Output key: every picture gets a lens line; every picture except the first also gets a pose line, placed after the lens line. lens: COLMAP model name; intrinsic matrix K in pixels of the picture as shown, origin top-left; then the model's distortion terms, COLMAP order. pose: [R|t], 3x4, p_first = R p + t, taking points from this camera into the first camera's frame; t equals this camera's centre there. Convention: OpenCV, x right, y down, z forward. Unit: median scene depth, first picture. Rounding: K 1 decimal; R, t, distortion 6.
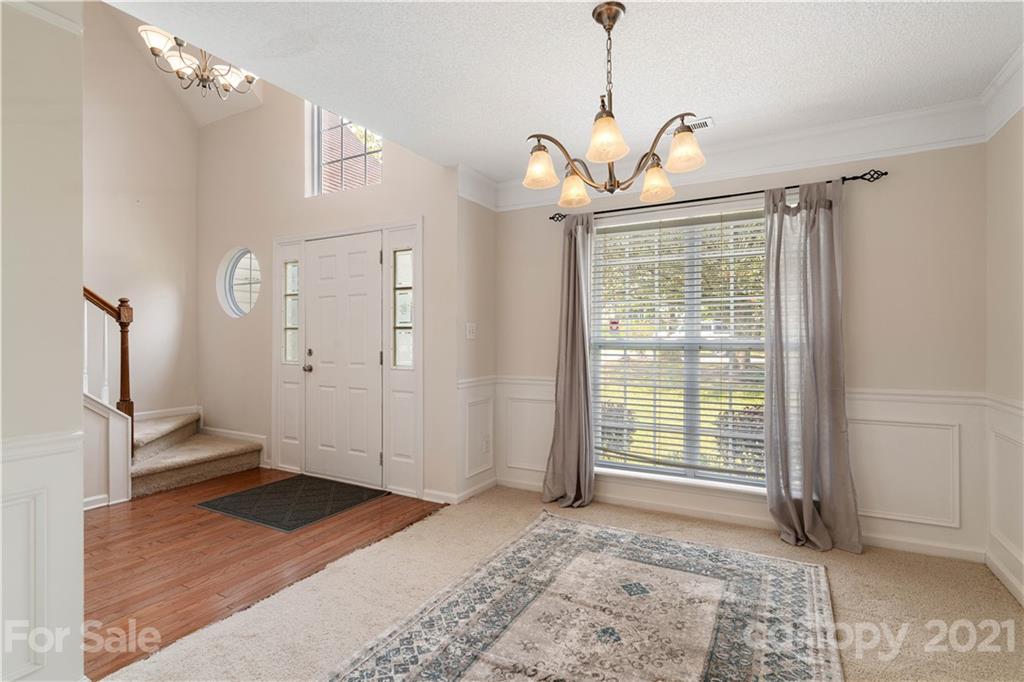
lens RADIAL K [[495.6, 0, 511.6], [0, 495.6, 337.5], [0, 0, 1]] dist [-0.000528, 0.000238]
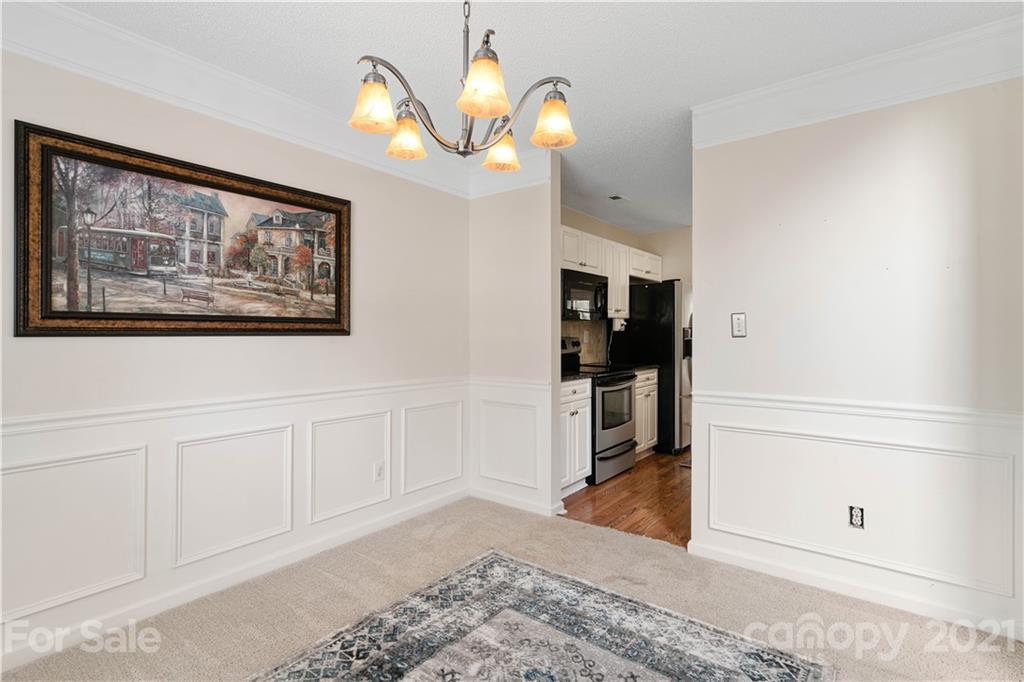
lens RADIAL K [[498.5, 0, 510.0], [0, 498.5, 330.6], [0, 0, 1]] dist [0.000340, 0.000444]
pose [[-0.987779, 0.003600, 0.155819, 0.001352], [0.002618, 0.999975, -0.006506, -0.000590], [-0.155838, -0.006019, -0.987764, 1.083087]]
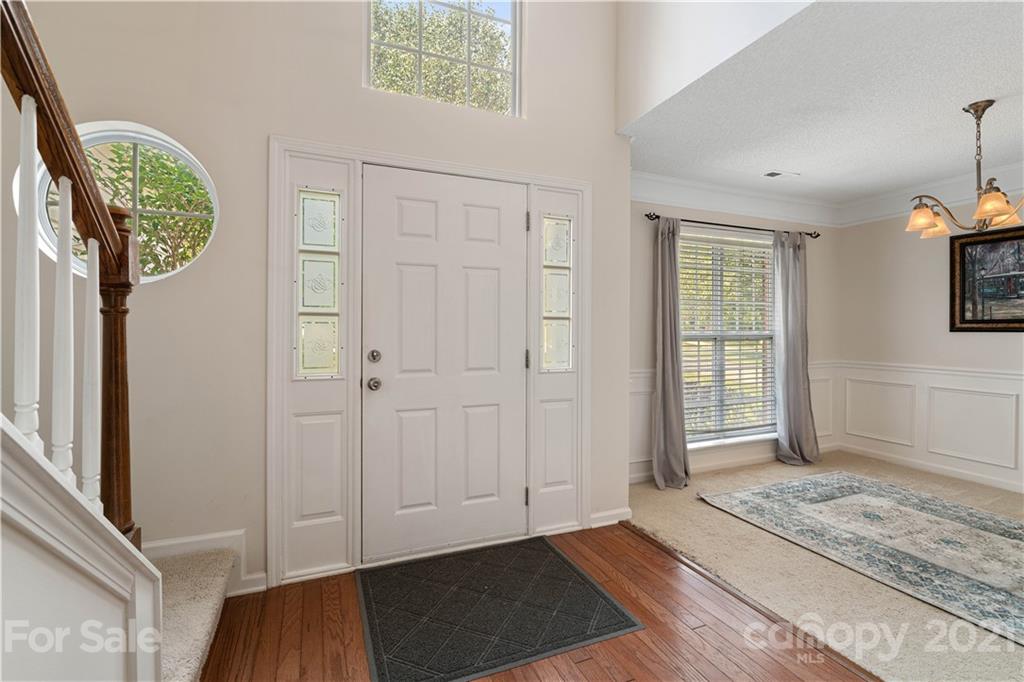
lens RADIAL K [[465.5, 0, 512.7], [0, 465.5, 330.7], [0, 0, 1]] dist [-0.001642, 0.000147]
pose [[0.619063, 0.000241, 0.785341, -1.032456], [-0.001493, 0.999999, 0.000869, -0.000977], [-0.785340, -0.001710, 0.619063, 0.745039]]
